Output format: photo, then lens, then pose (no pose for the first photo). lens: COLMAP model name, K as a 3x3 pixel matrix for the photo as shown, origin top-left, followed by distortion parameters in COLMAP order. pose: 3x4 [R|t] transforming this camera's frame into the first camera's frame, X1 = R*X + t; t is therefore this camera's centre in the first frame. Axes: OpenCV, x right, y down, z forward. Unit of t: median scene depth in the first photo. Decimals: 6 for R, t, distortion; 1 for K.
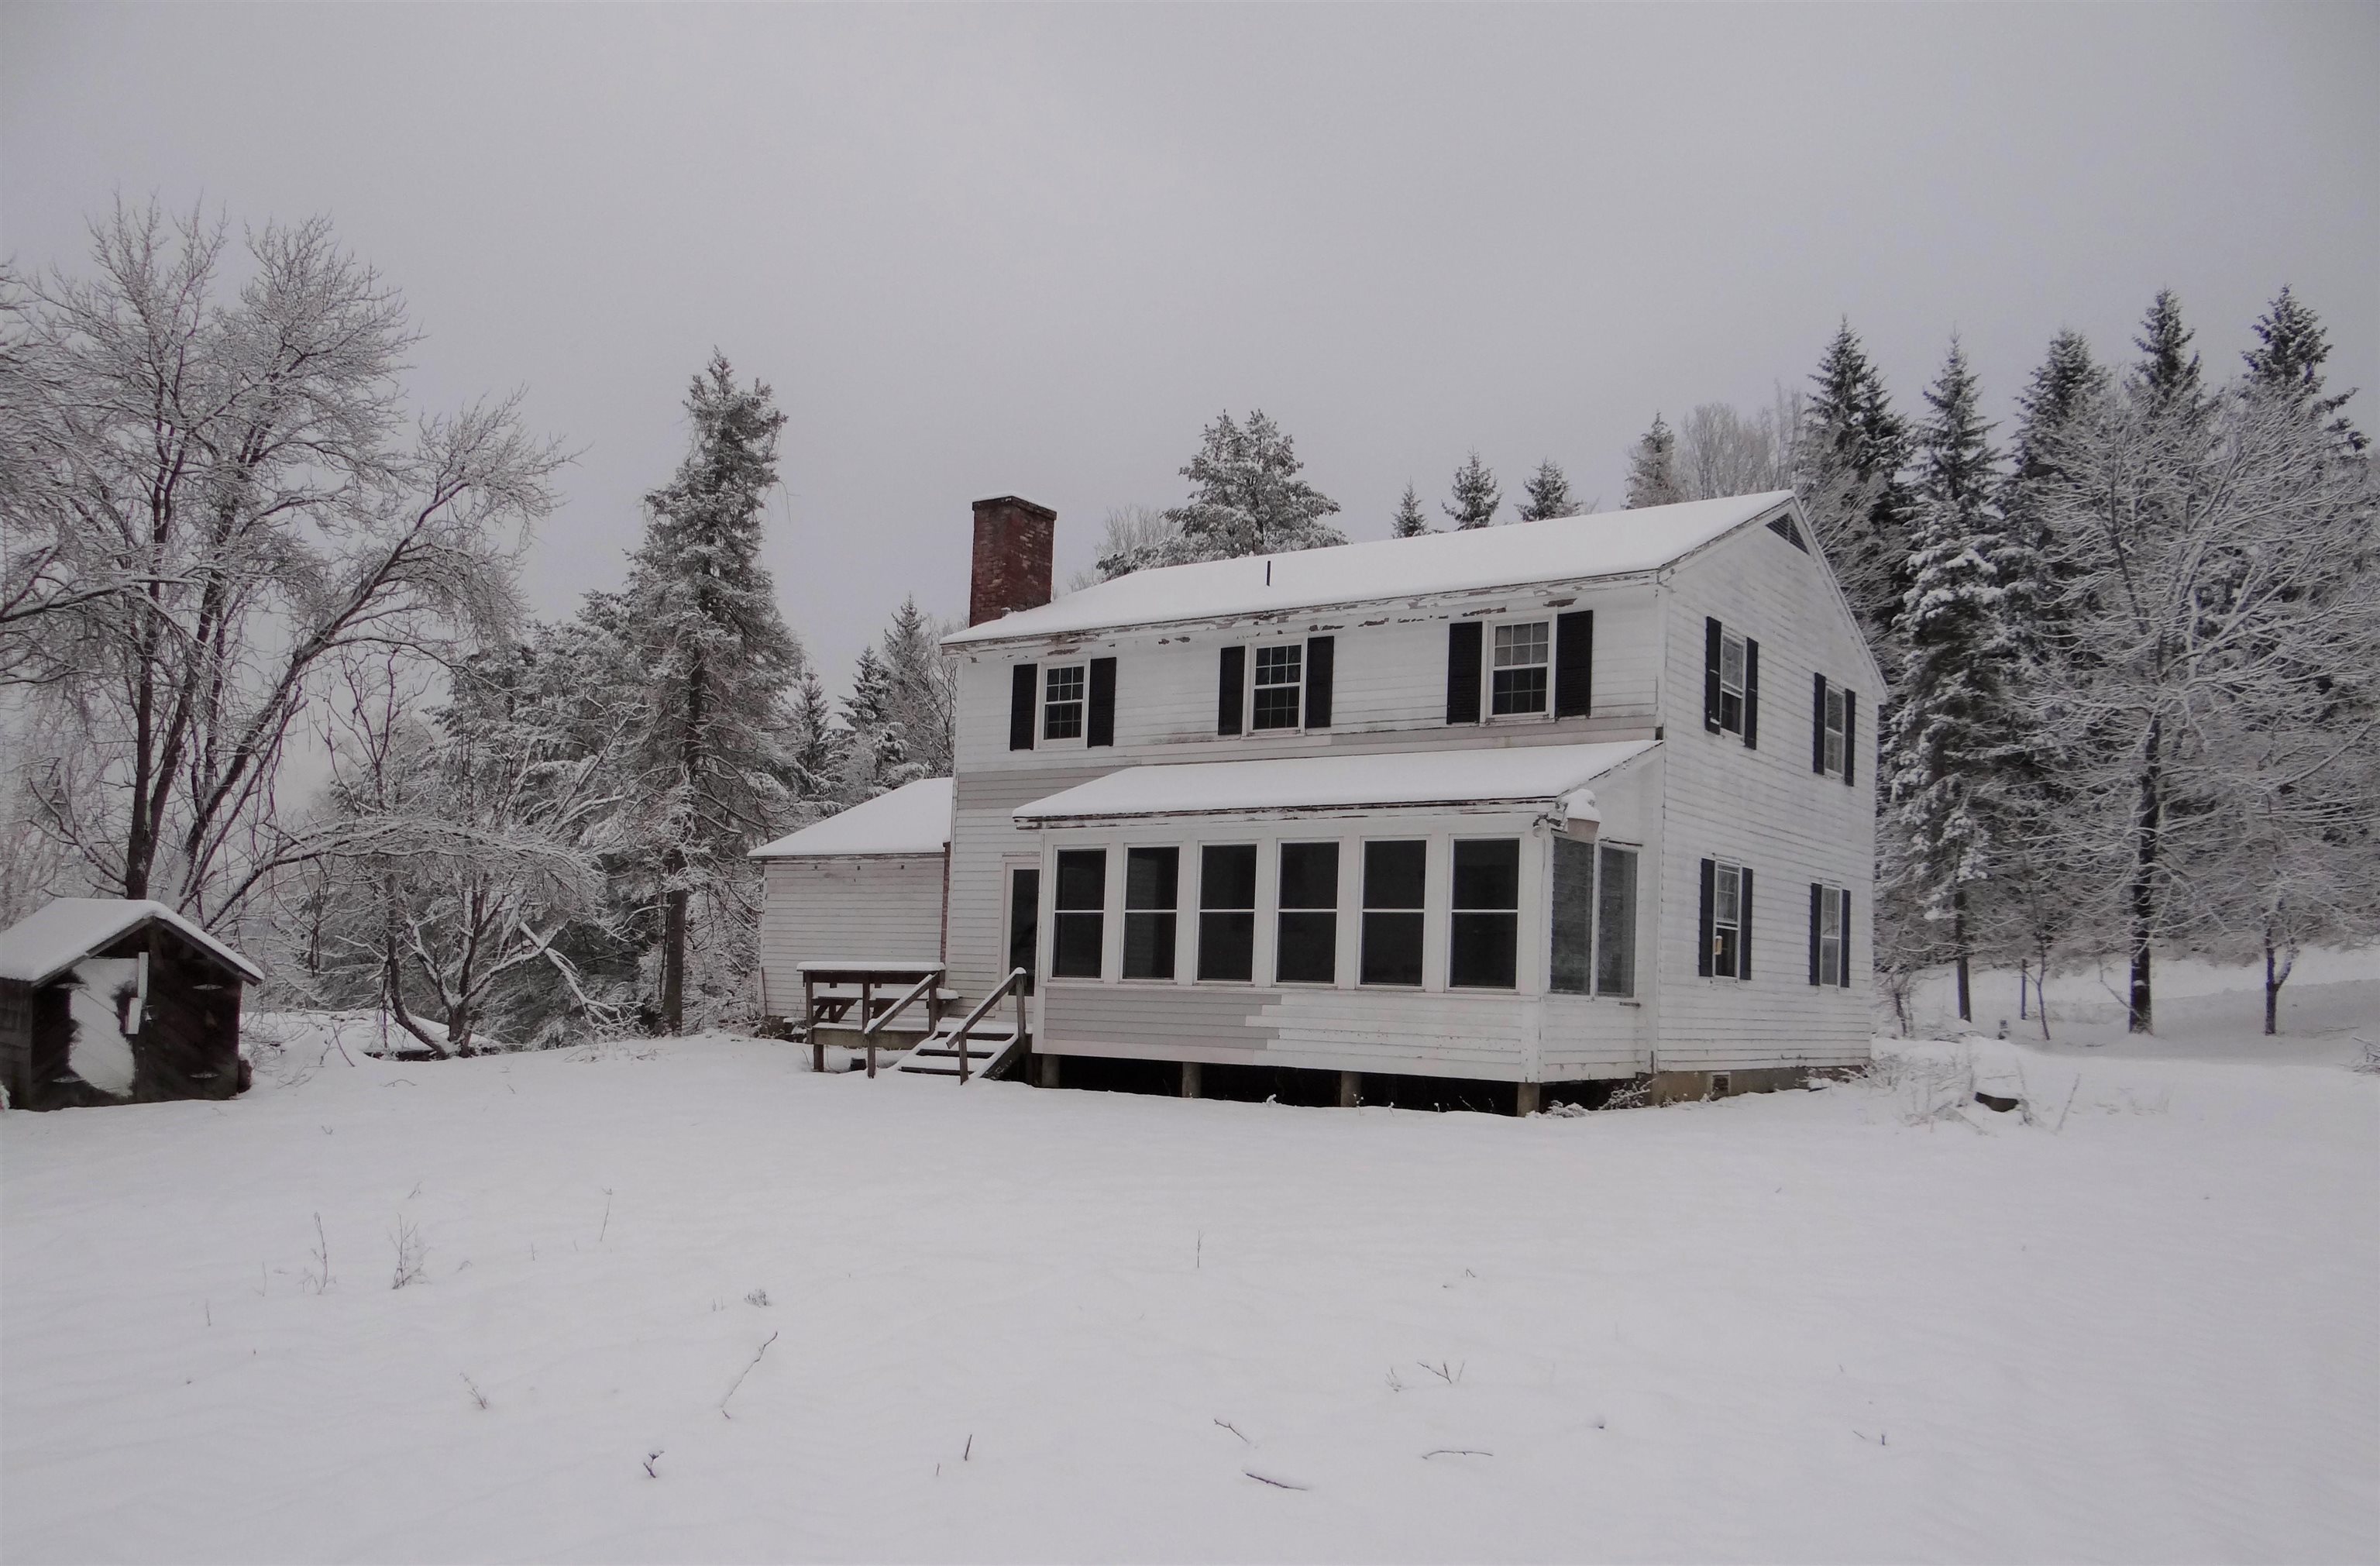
lens RADIAL K [[1924.5, 0, 1188.9], [0, 1924.5, 861.3], [0, 0, 1]] dist [0.006460, 0.001269]
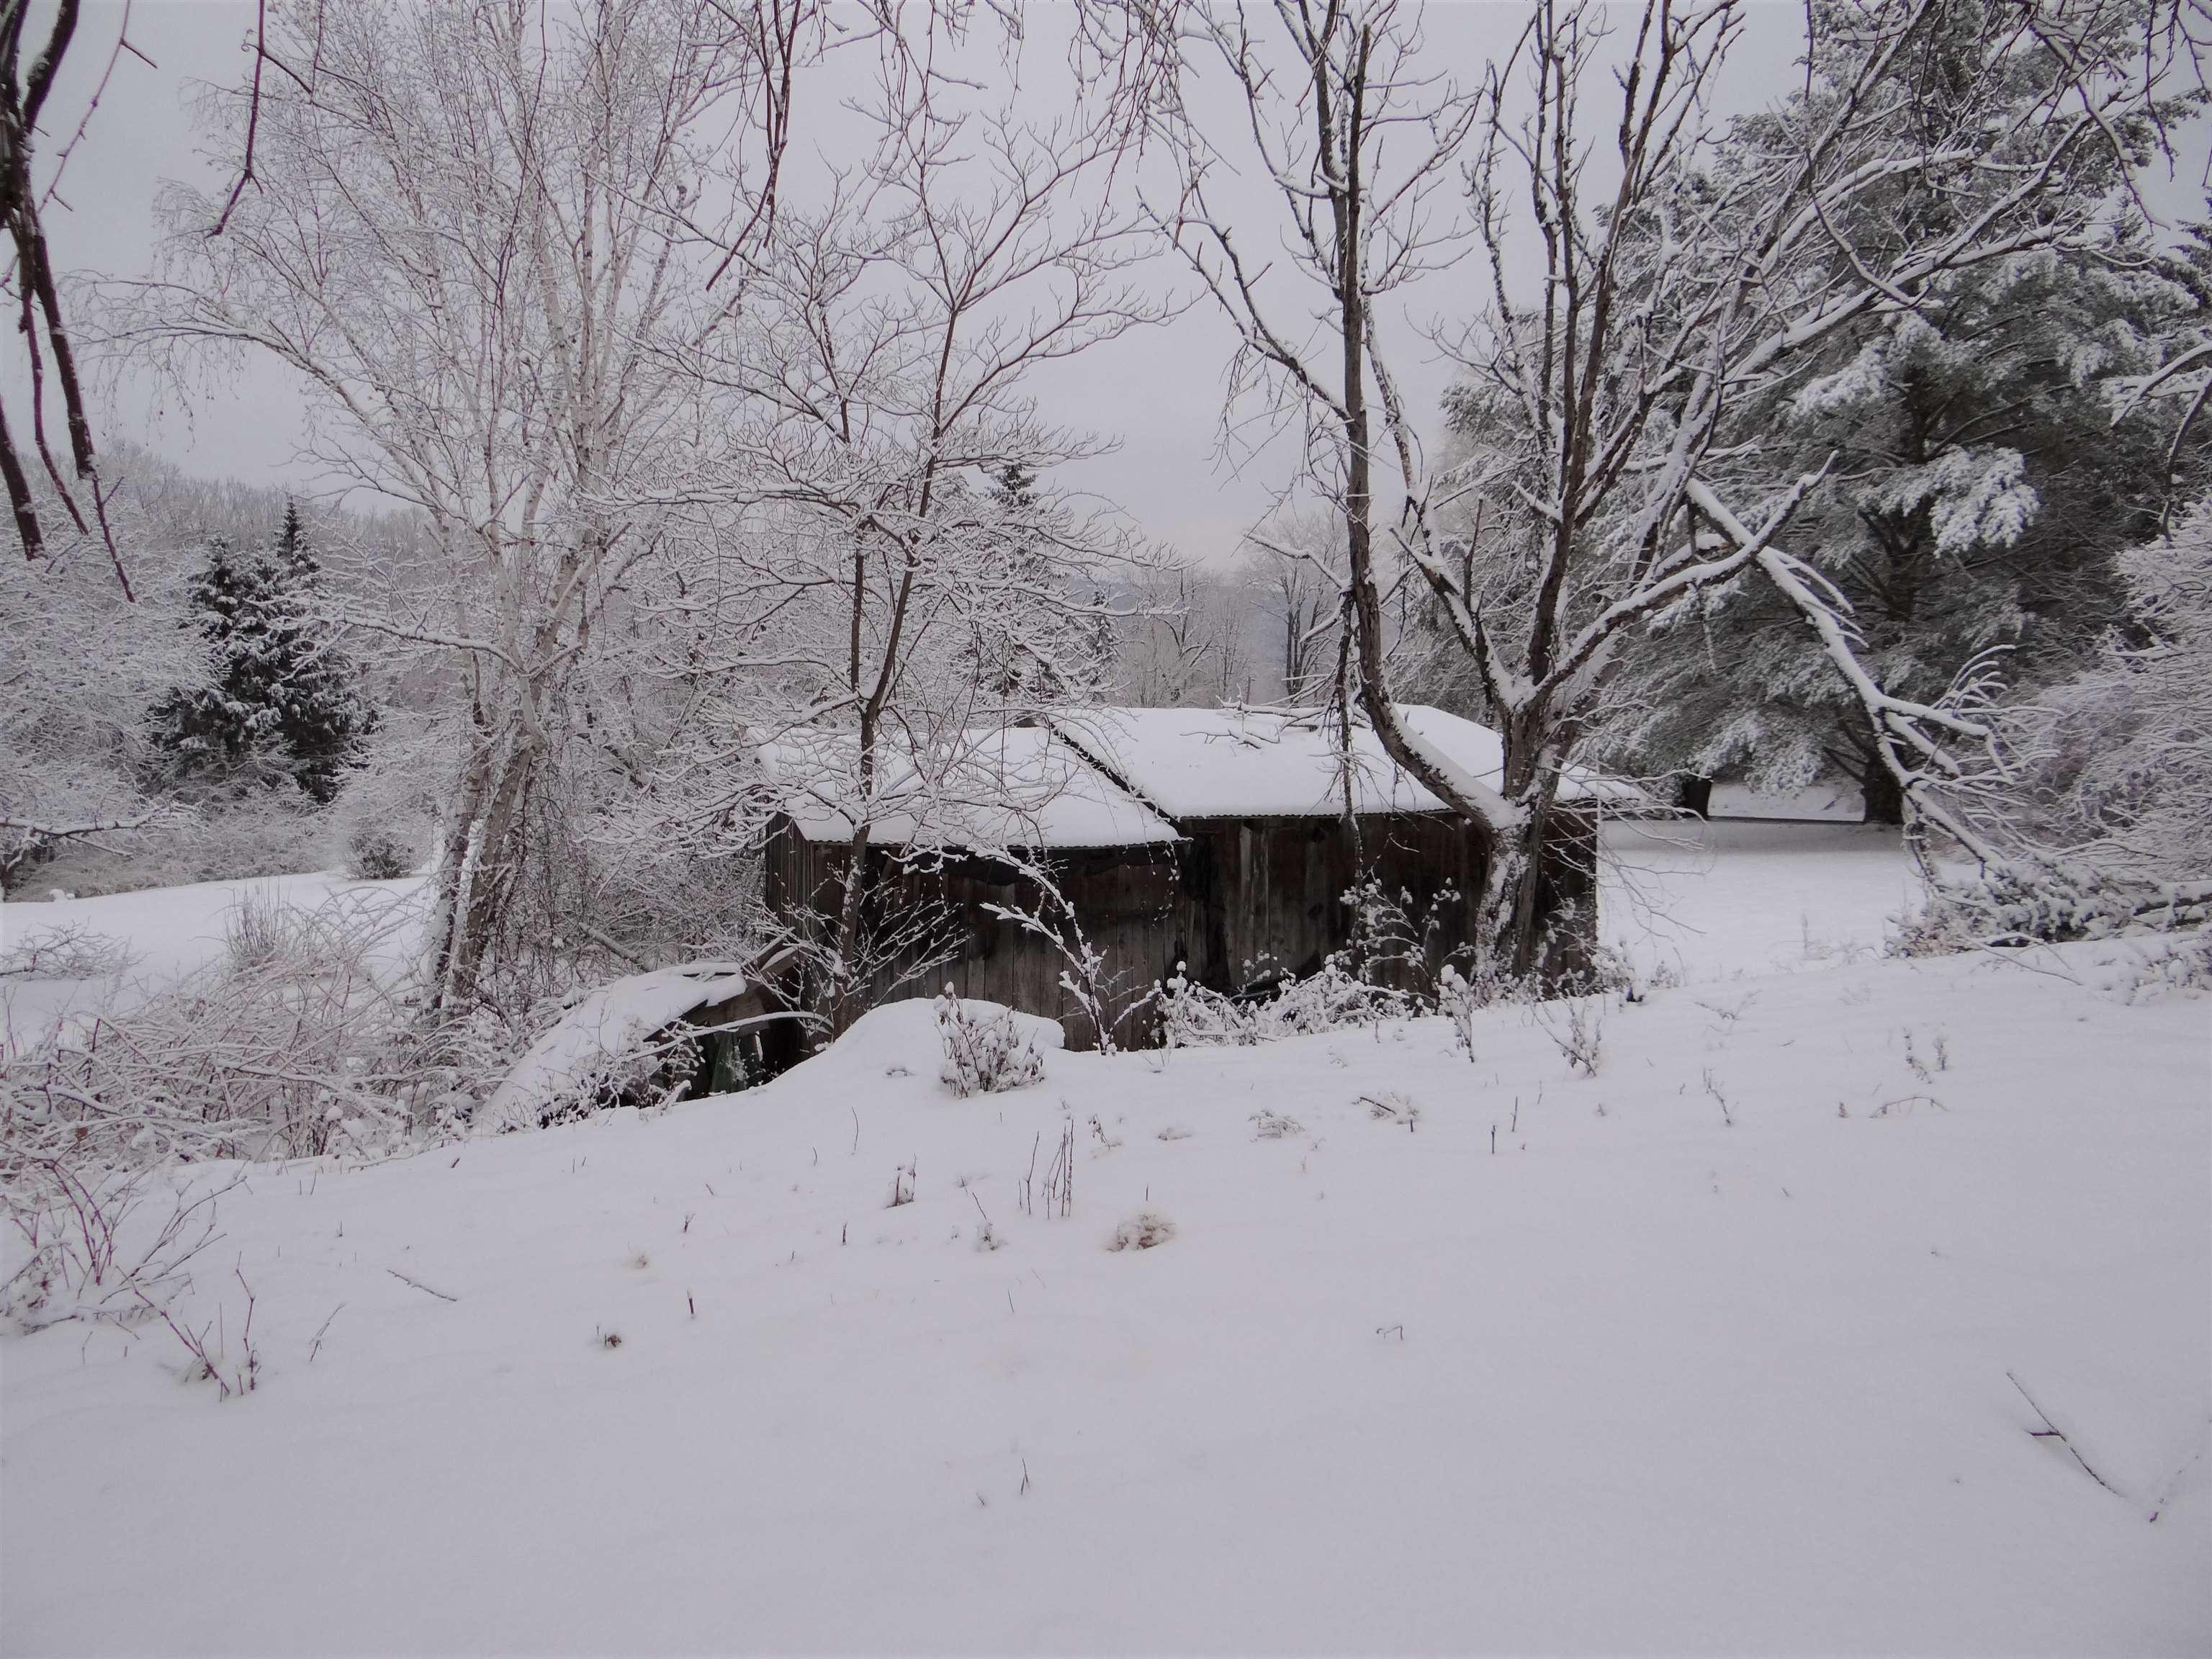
lens RADIAL K [[1730.6, 0, 1106.0], [0, 1730.6, 829.5], [0, 0, 1]] dist [-0.002850, 0.006274]
pose [[0.792993, 0.065646, -0.605683, -0.113060], [0.032036, 0.988309, 0.149058, 0.021684], [0.608387, -0.137606, 0.781620, 0.324361]]
